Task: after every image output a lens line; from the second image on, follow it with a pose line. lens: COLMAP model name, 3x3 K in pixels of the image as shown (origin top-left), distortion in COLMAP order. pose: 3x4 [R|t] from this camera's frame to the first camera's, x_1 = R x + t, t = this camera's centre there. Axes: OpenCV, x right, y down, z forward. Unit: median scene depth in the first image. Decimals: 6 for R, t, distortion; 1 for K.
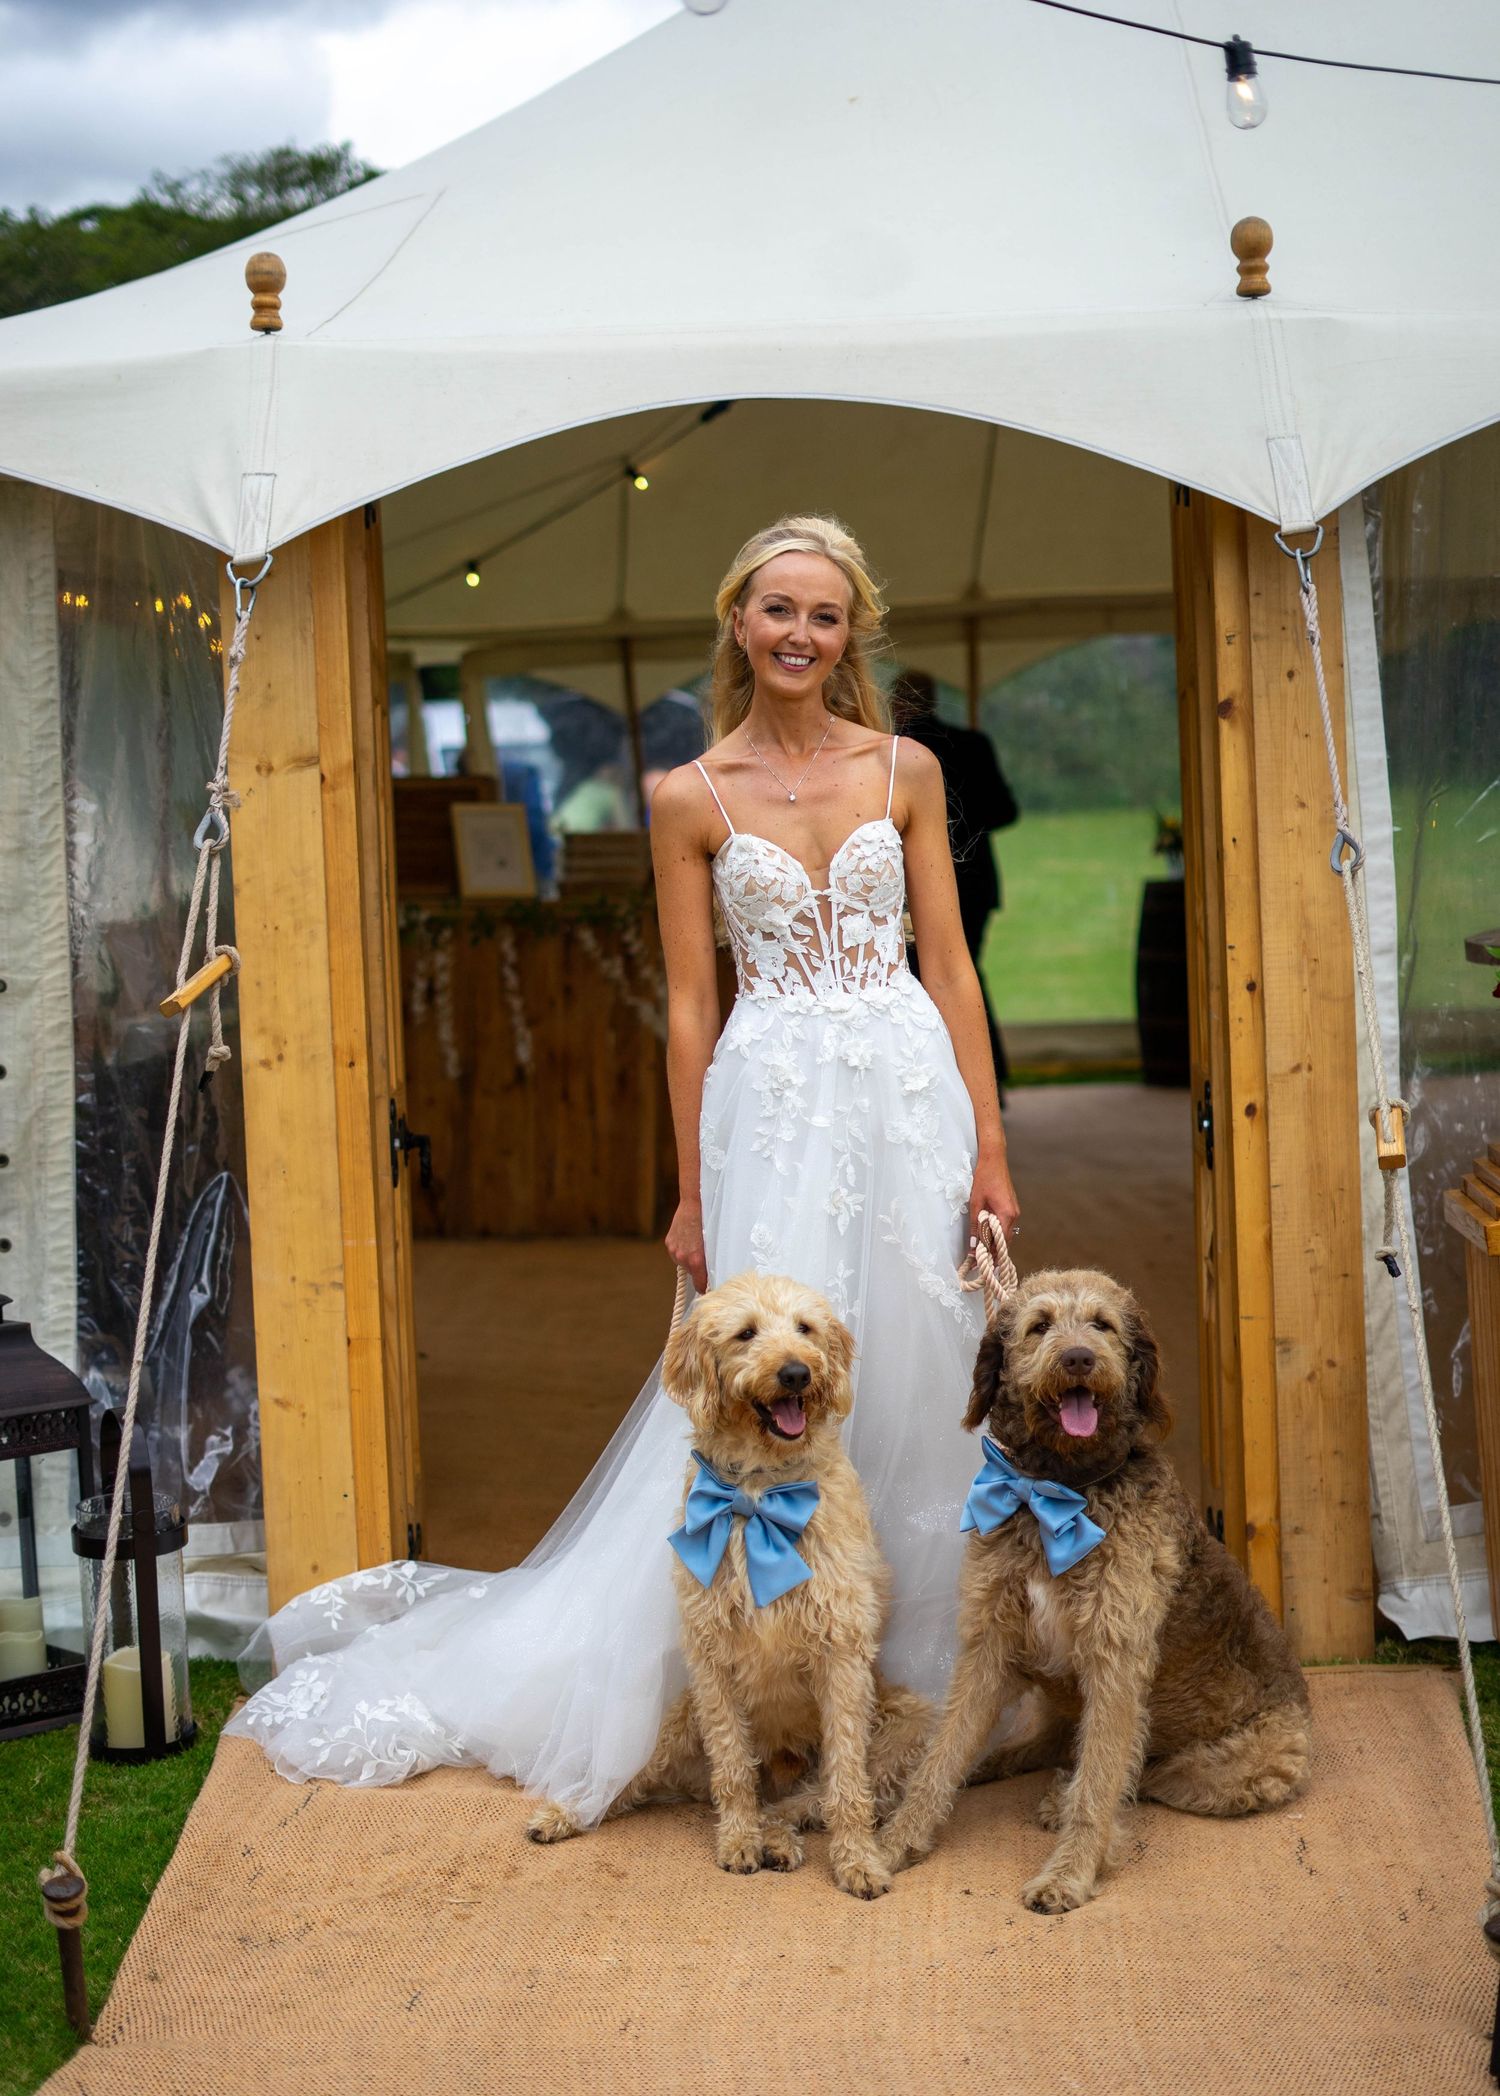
lens RADIAL K [[3483.6, 0, 750.0], [0, 3483.6, 1048.0], [0, 0, 1]] dist [0.016072, 0.051623]
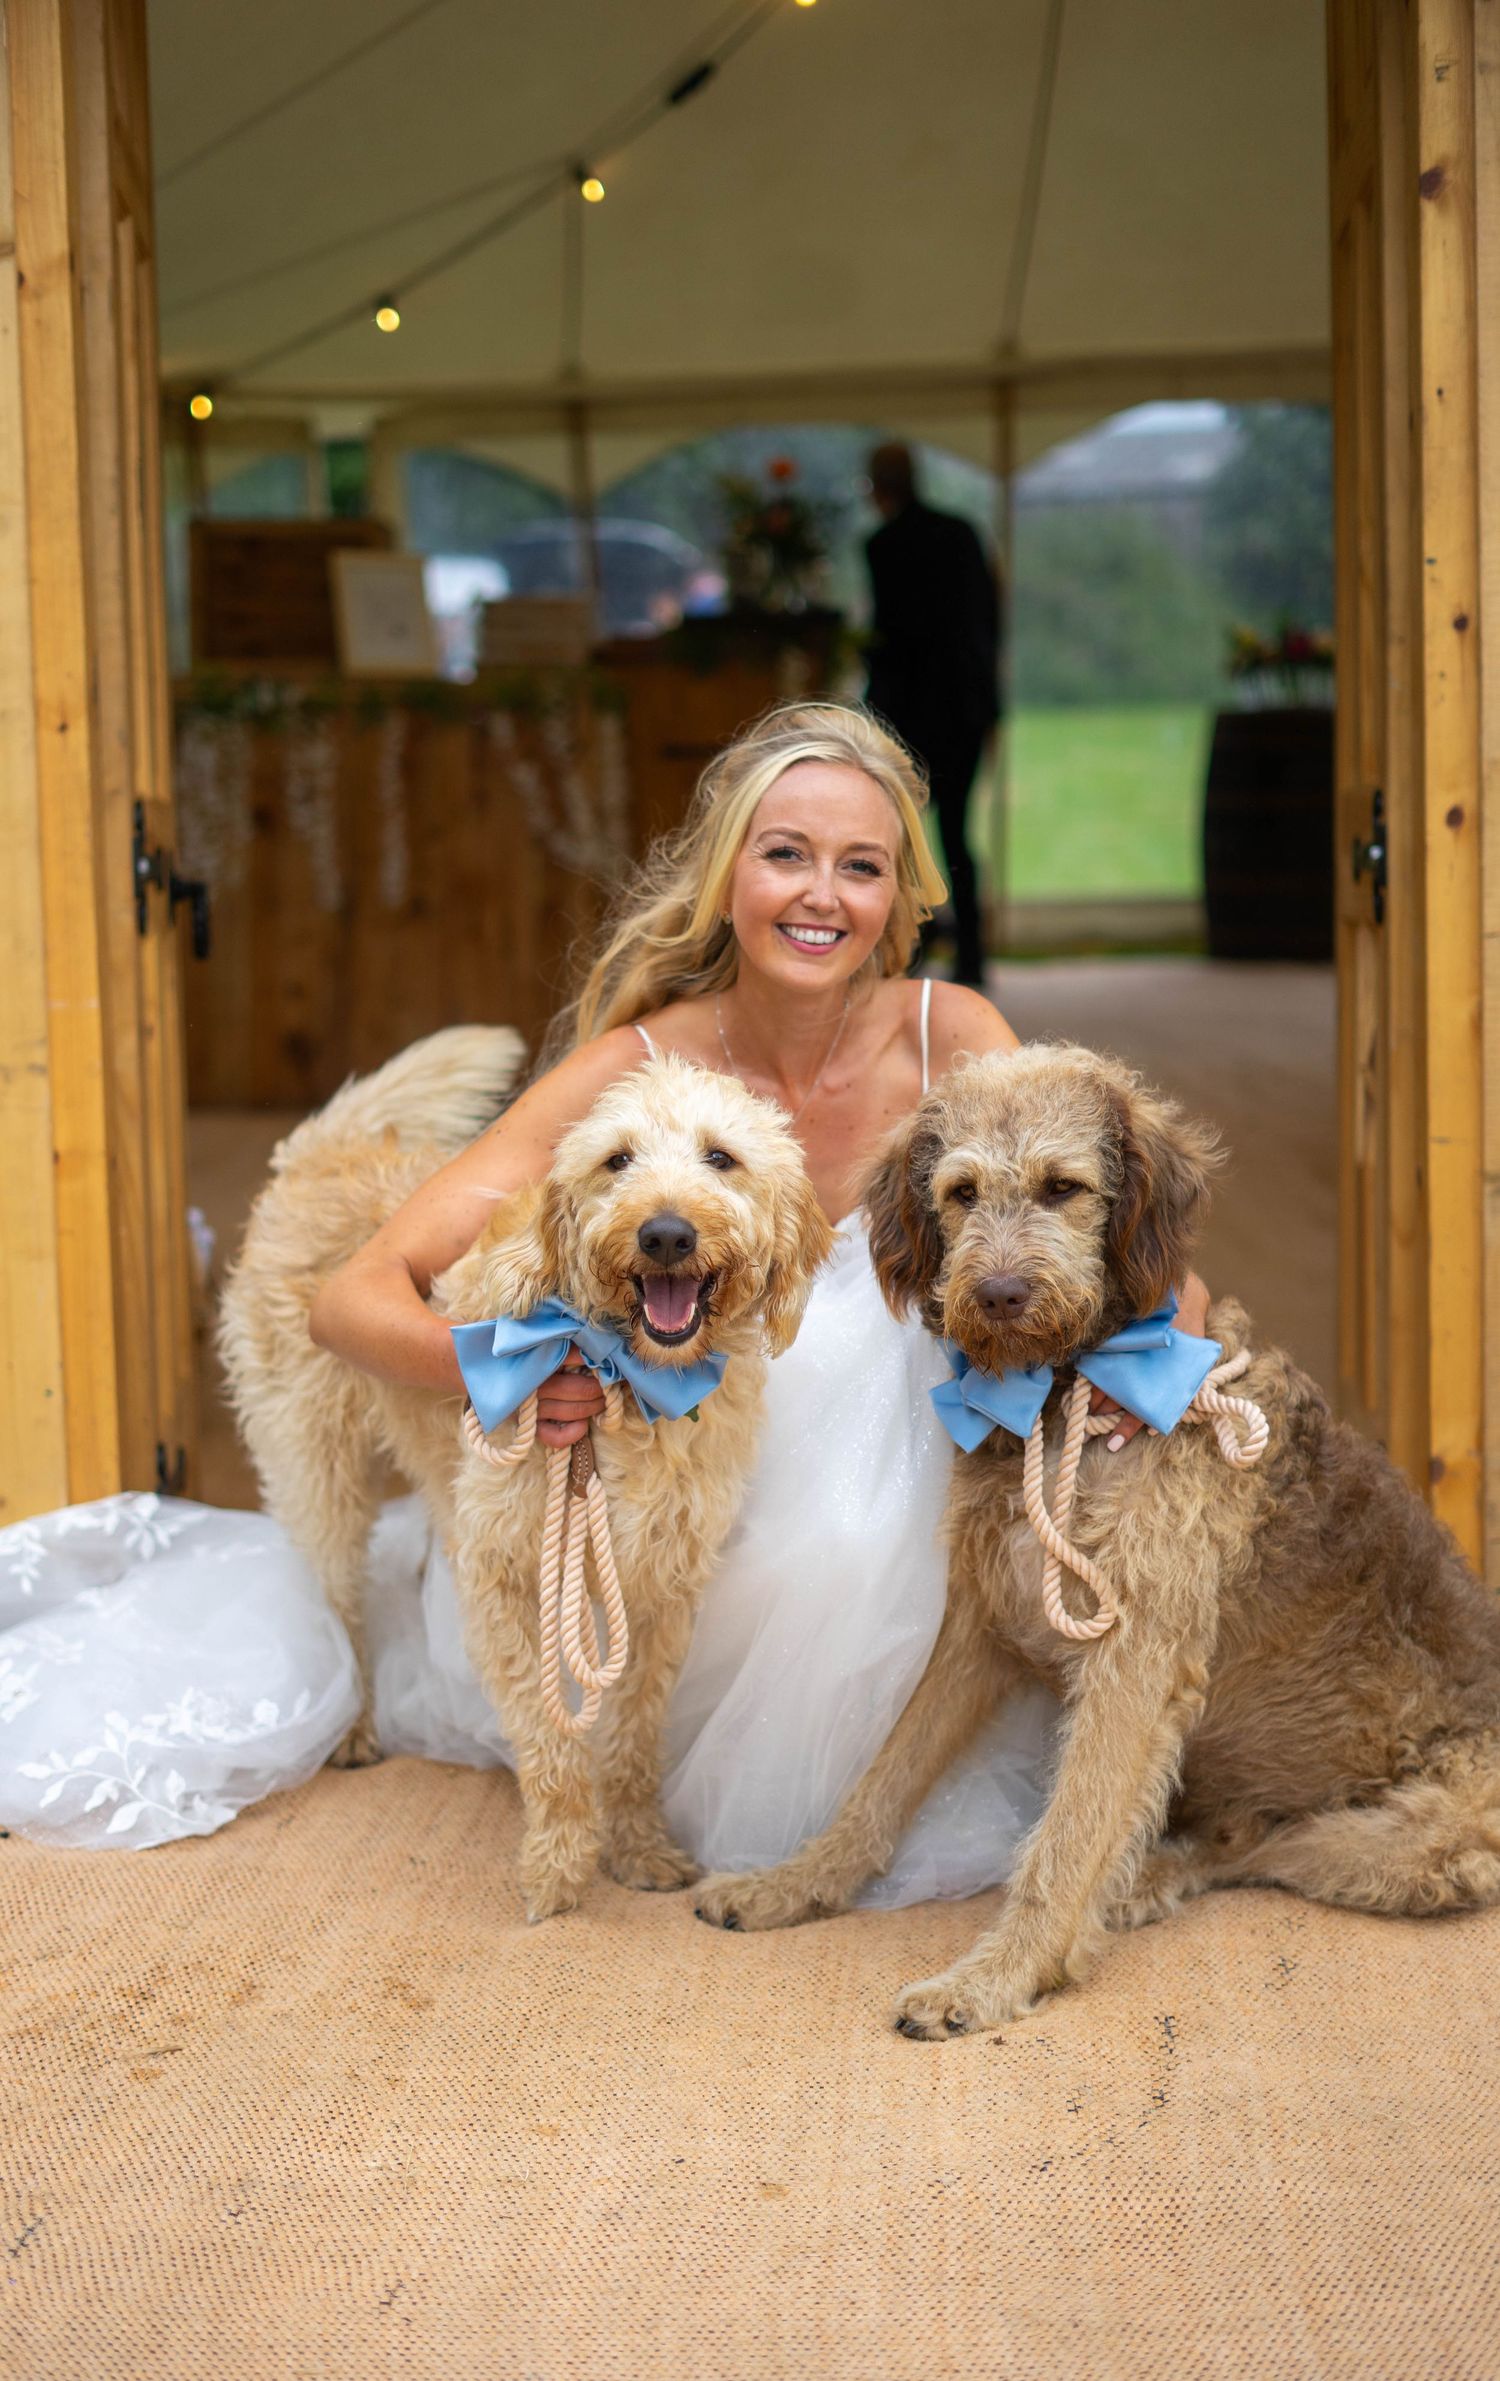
lens RADIAL K [[3634.2, 0, 744.5], [0, 3634.2, 1150.3], [0, 0, 1]] dist [0.005125, -0.020200]
pose [[0.999849, 0.017359, 0.000187, 0.013705], [-0.017356, 0.999279, 0.033756, 0.059230], [0.000399, -0.033754, 0.999430, 0.329568]]
